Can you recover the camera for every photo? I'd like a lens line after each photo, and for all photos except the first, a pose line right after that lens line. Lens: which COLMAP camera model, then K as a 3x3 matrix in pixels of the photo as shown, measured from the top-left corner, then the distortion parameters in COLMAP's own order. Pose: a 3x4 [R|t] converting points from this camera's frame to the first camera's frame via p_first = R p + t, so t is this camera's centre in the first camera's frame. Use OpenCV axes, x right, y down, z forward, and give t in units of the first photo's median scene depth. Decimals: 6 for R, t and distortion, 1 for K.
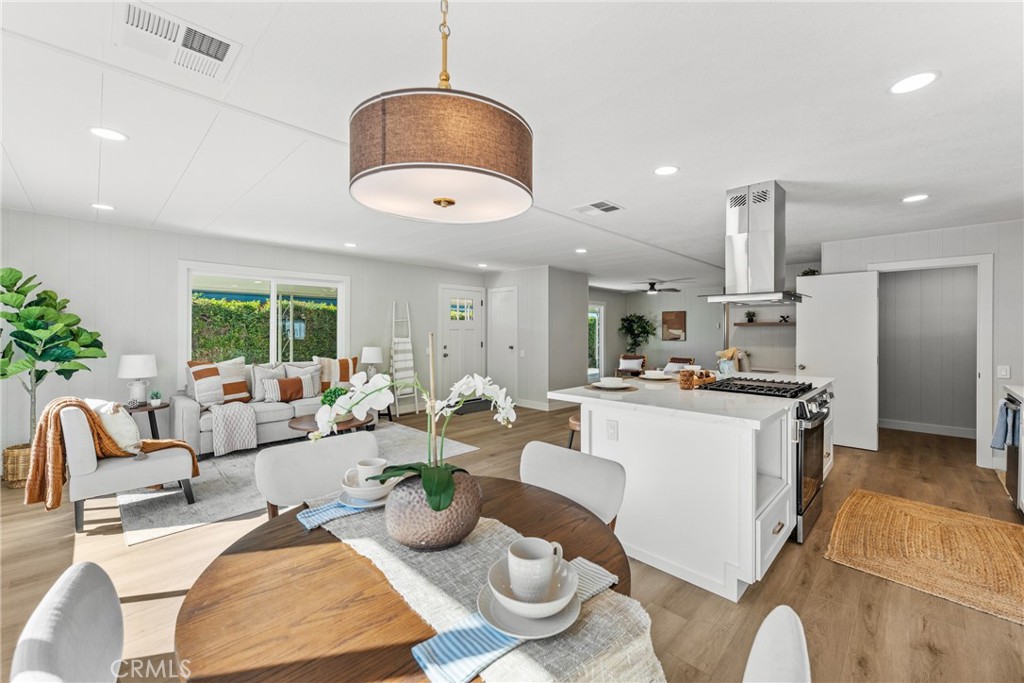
lens RADIAL K [[411.2, 0, 510.1], [0, 411.2, 332.3], [0, 0, 1]] dist [-0.002352, -0.000302]
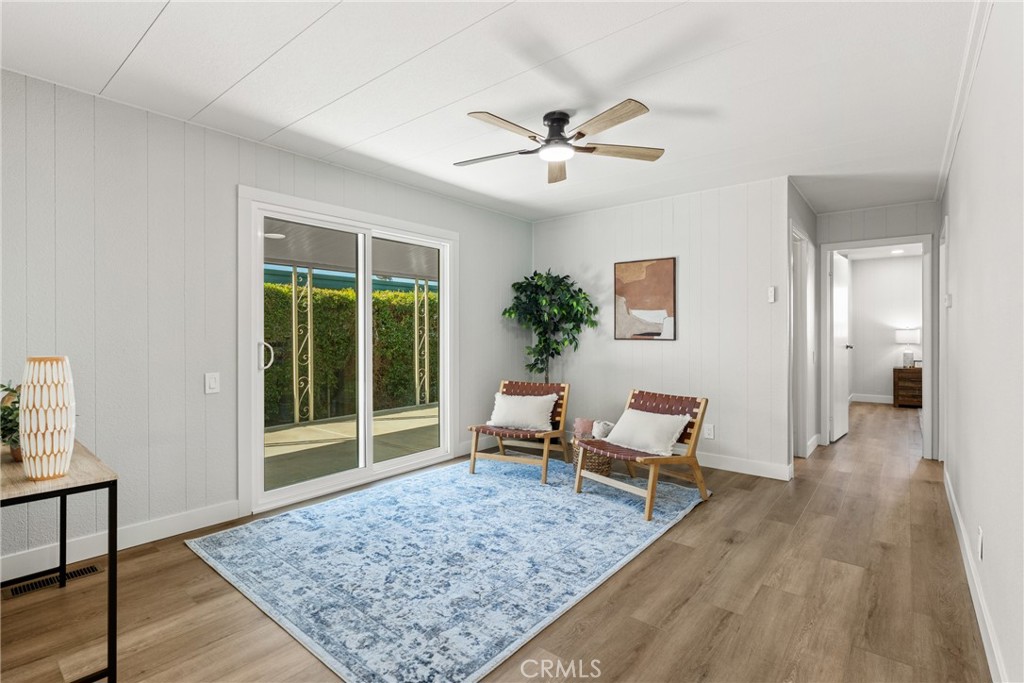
lens RADIAL K [[479.8, 0, 513.1], [0, 479.8, 333.0], [0, 0, 1]] dist [-0.001128, -0.000677]
pose [[0.995618, -0.003776, 0.093441, 0.247068], [0.003670, 0.999992, 0.001300, 0.013042], [-0.093445, -0.000951, 0.995624, 0.598521]]
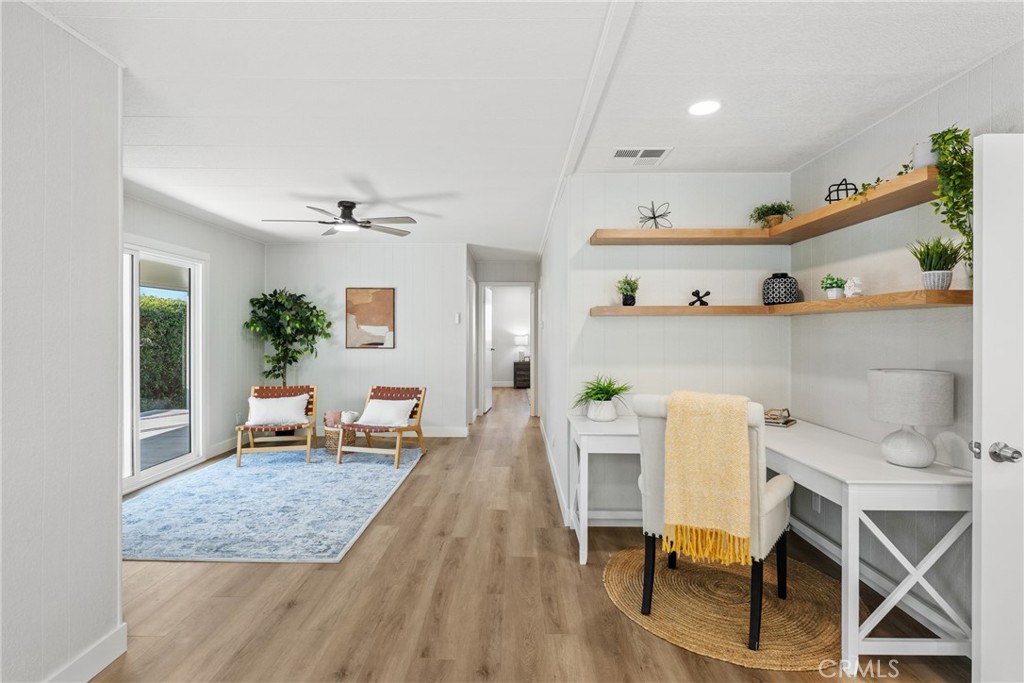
lens RADIAL K [[504.0, 0, 508.7], [0, 504.0, 333.6], [0, 0, 1]] dist [0.001692, -0.000435]
pose [[0.720246, -0.005417, 0.693698, 0.109515], [0.001008, 0.999977, 0.006763, -0.001091], [-0.693718, -0.004171, 0.720235, 0.474397]]
